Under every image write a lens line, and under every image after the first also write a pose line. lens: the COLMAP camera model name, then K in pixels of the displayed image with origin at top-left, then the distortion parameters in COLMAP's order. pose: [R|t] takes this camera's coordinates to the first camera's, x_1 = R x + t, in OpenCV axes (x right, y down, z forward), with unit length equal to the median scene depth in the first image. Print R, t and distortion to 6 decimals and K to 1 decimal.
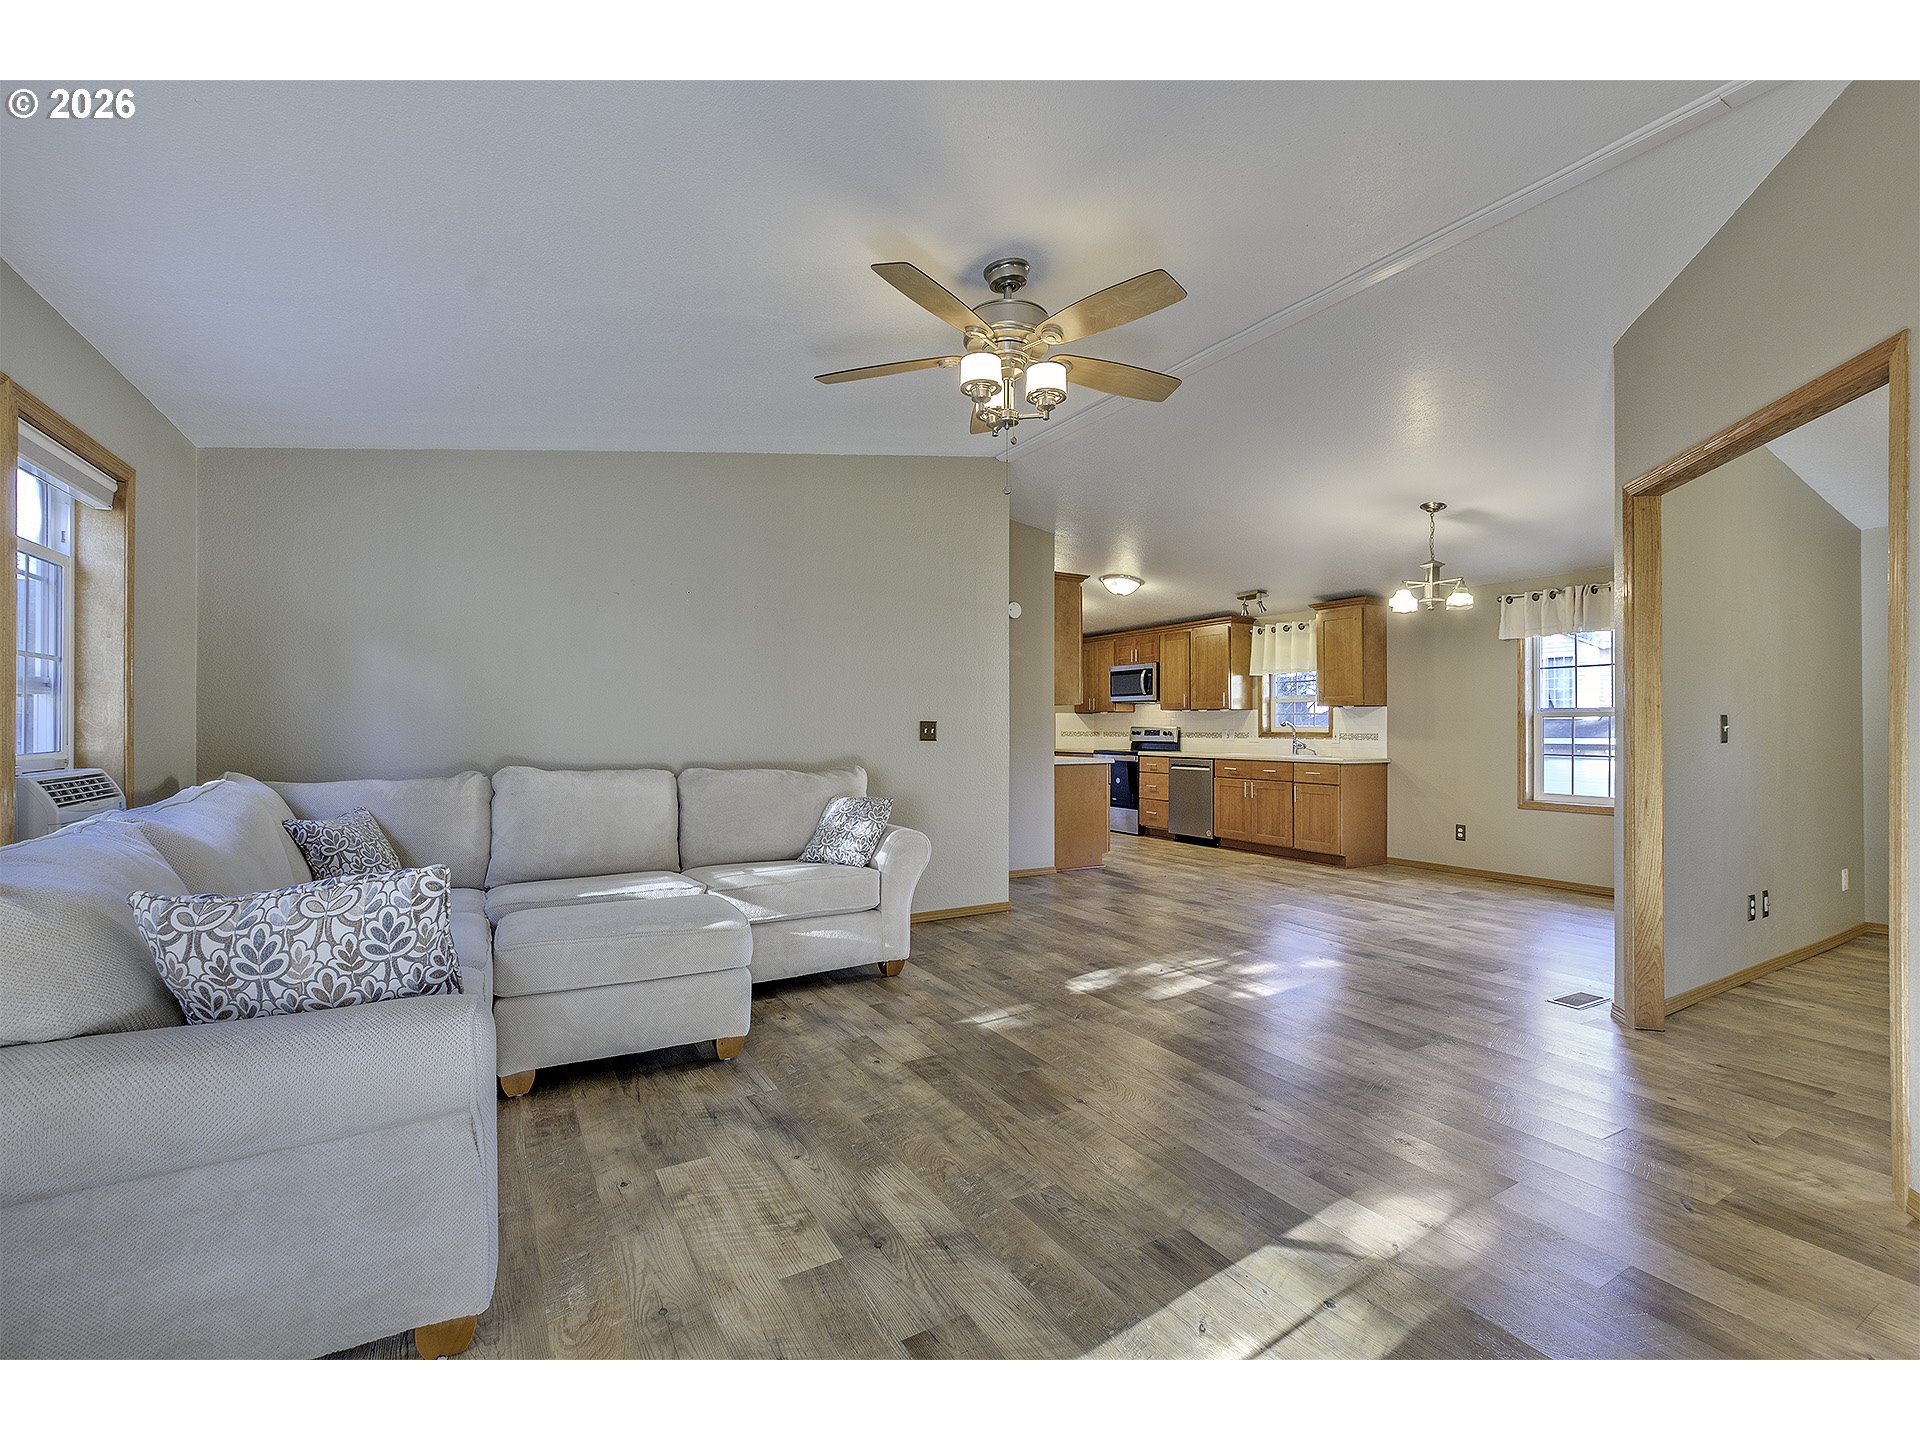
lens RADIAL K [[843.4, 0, 969.1], [0, 843.4, 720.1], [0, 0, 1]] dist [0.003684, -0.002157]
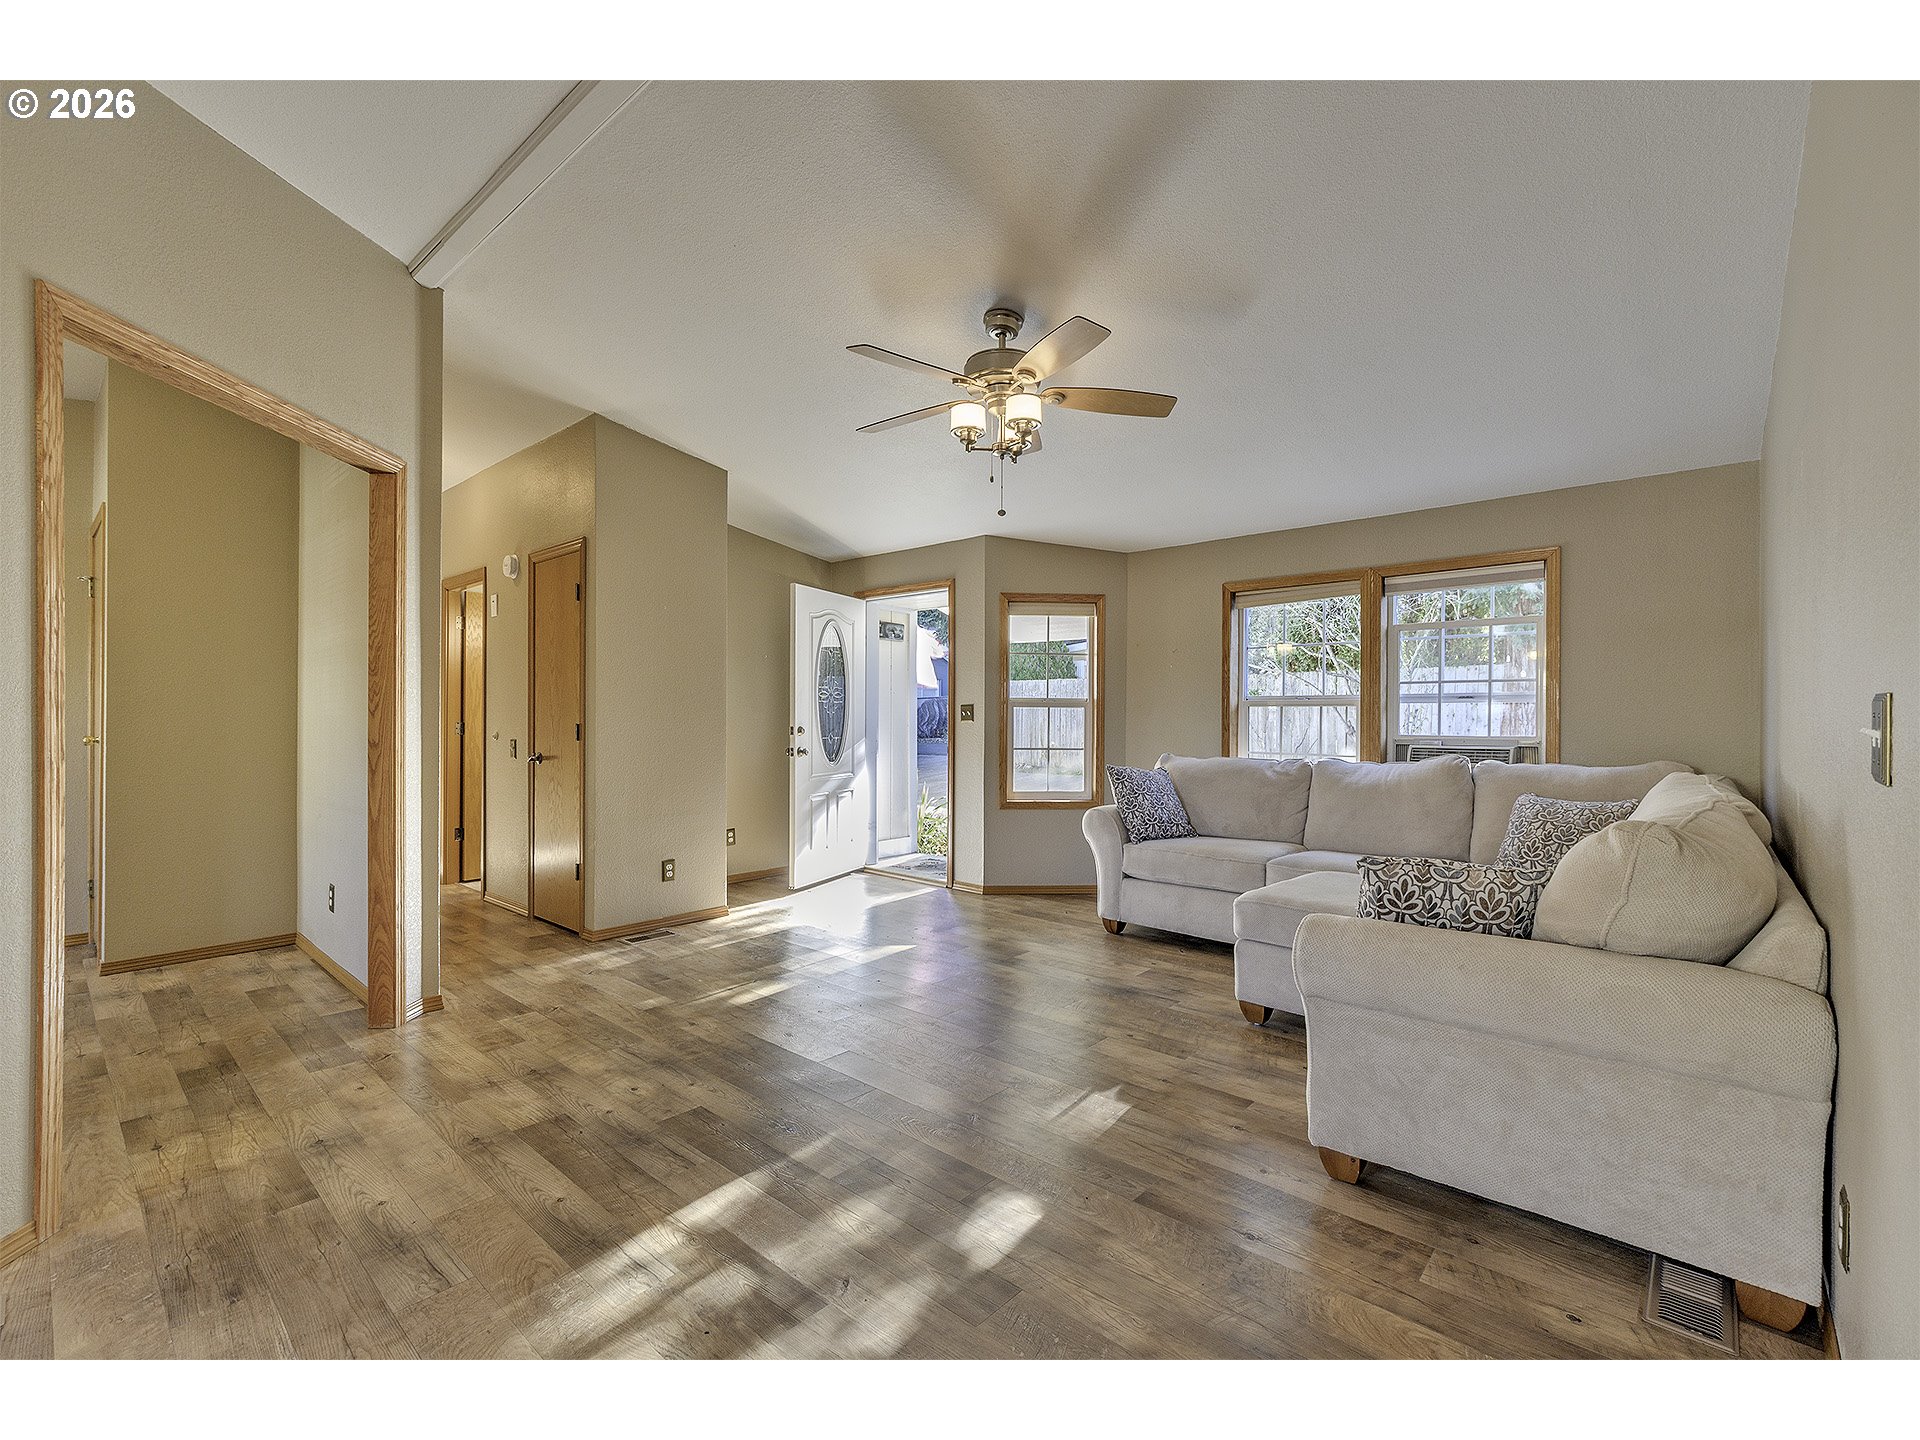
lens RADIAL K [[843.4, 0, 972.5], [0, 843.4, 717.2], [0, 0, 1]] dist [0.003684, -0.002157]
pose [[-0.948837, -0.006613, -0.315698, 0.229534], [-0.004036, 0.999953, -0.008814, 0.008640], [0.315742, -0.007089, -0.948819, 1.074402]]
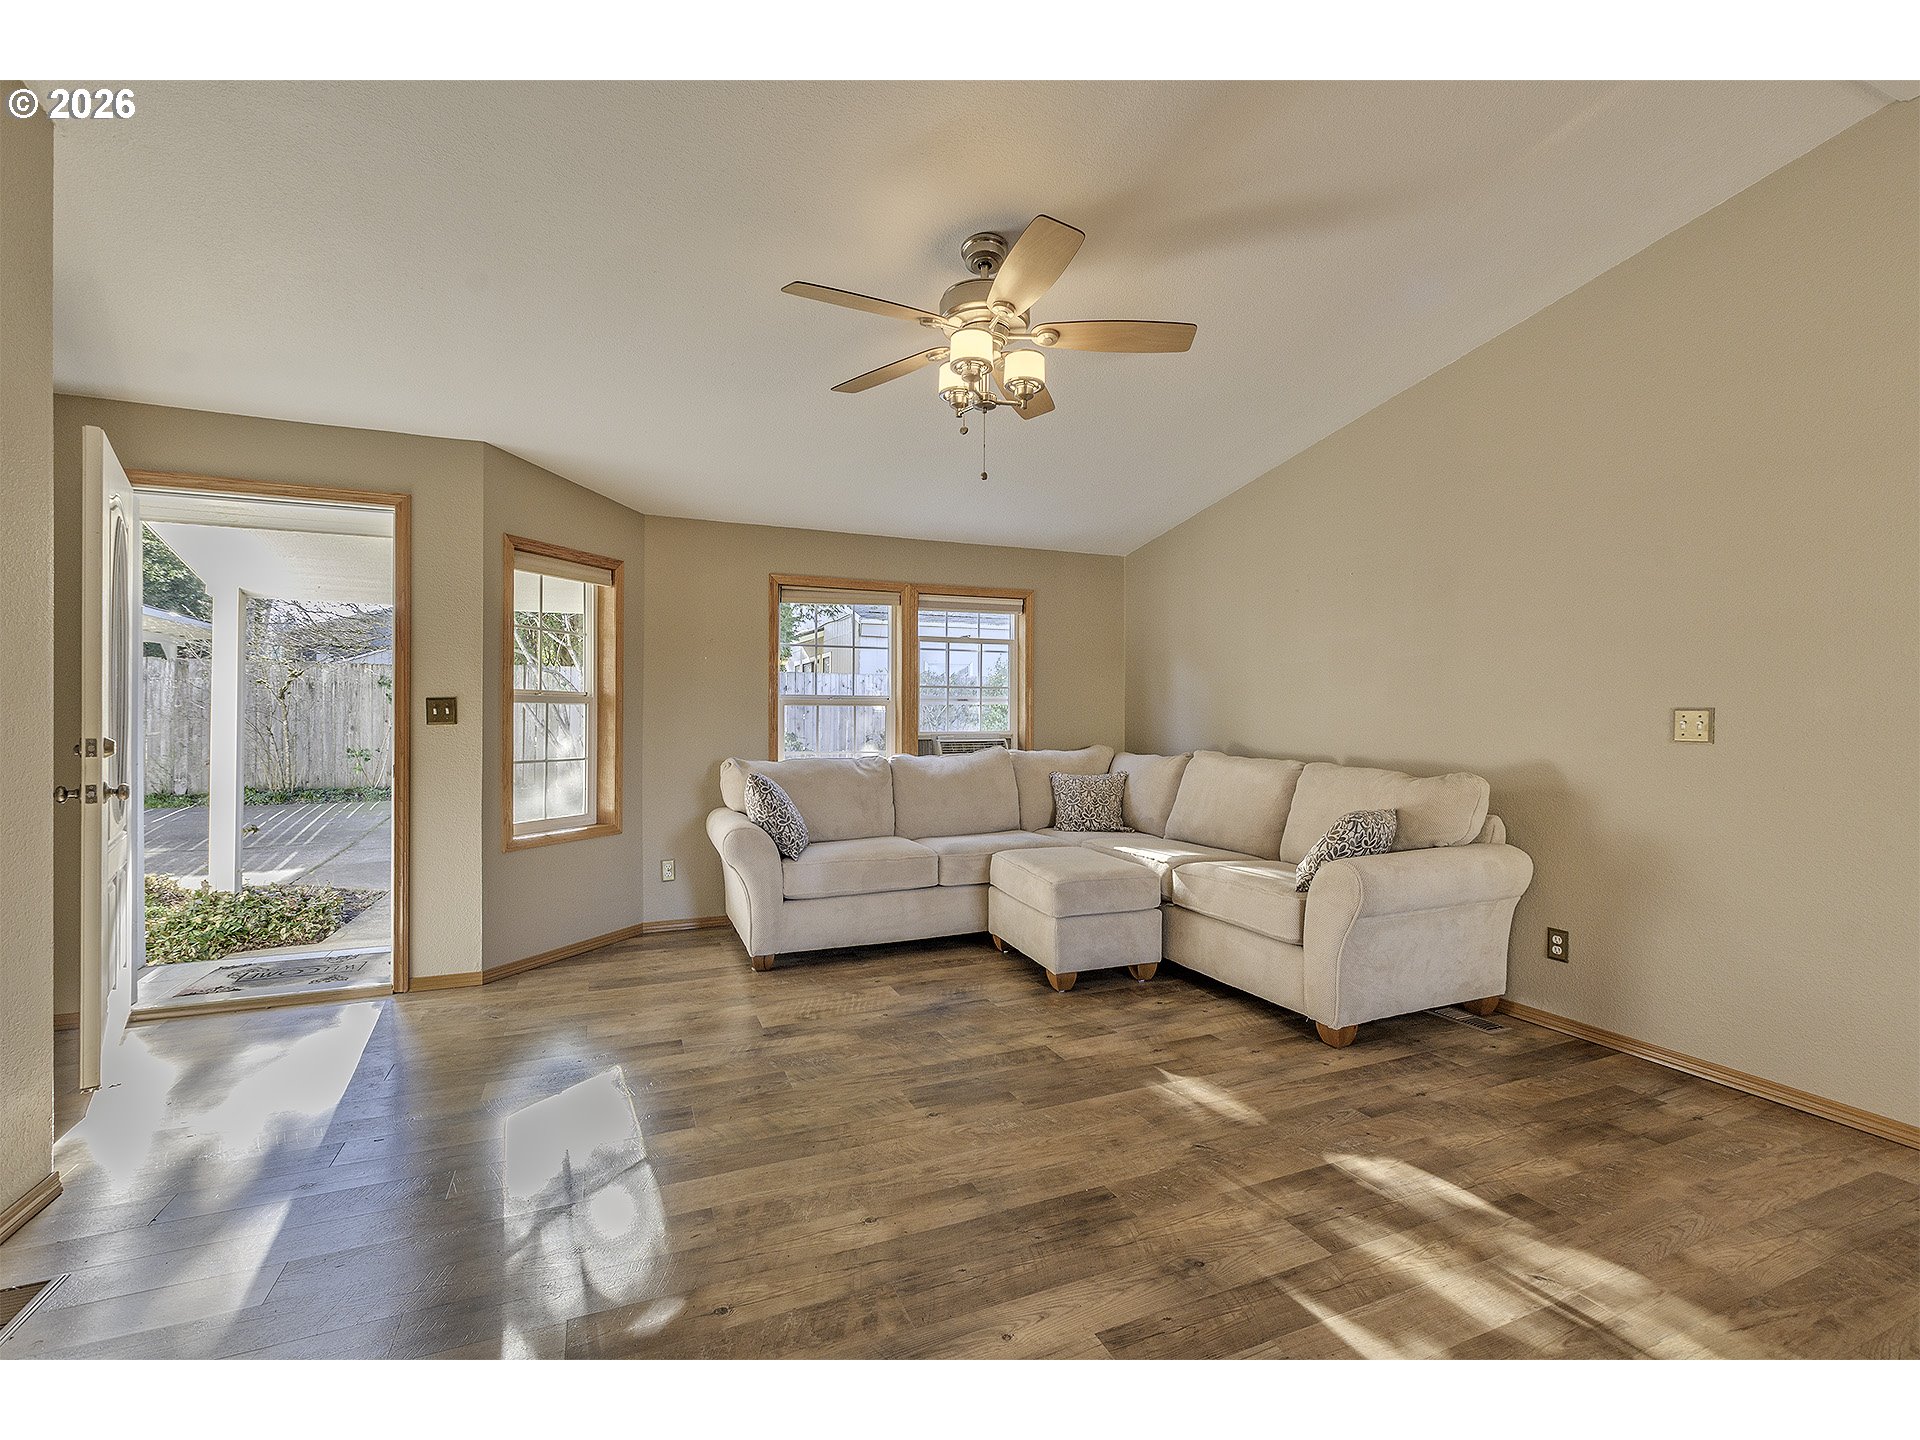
lens RADIAL K [[843.4, 0, 977.0], [0, 843.4, 716.4], [0, 0, 1]] dist [0.003684, -0.002157]
pose [[-0.123080, -0.003760, -0.992390, 0.525939], [0.006913, 0.999965, -0.004646, 0.004593], [0.992373, -0.007432, -0.123050, 0.576256]]
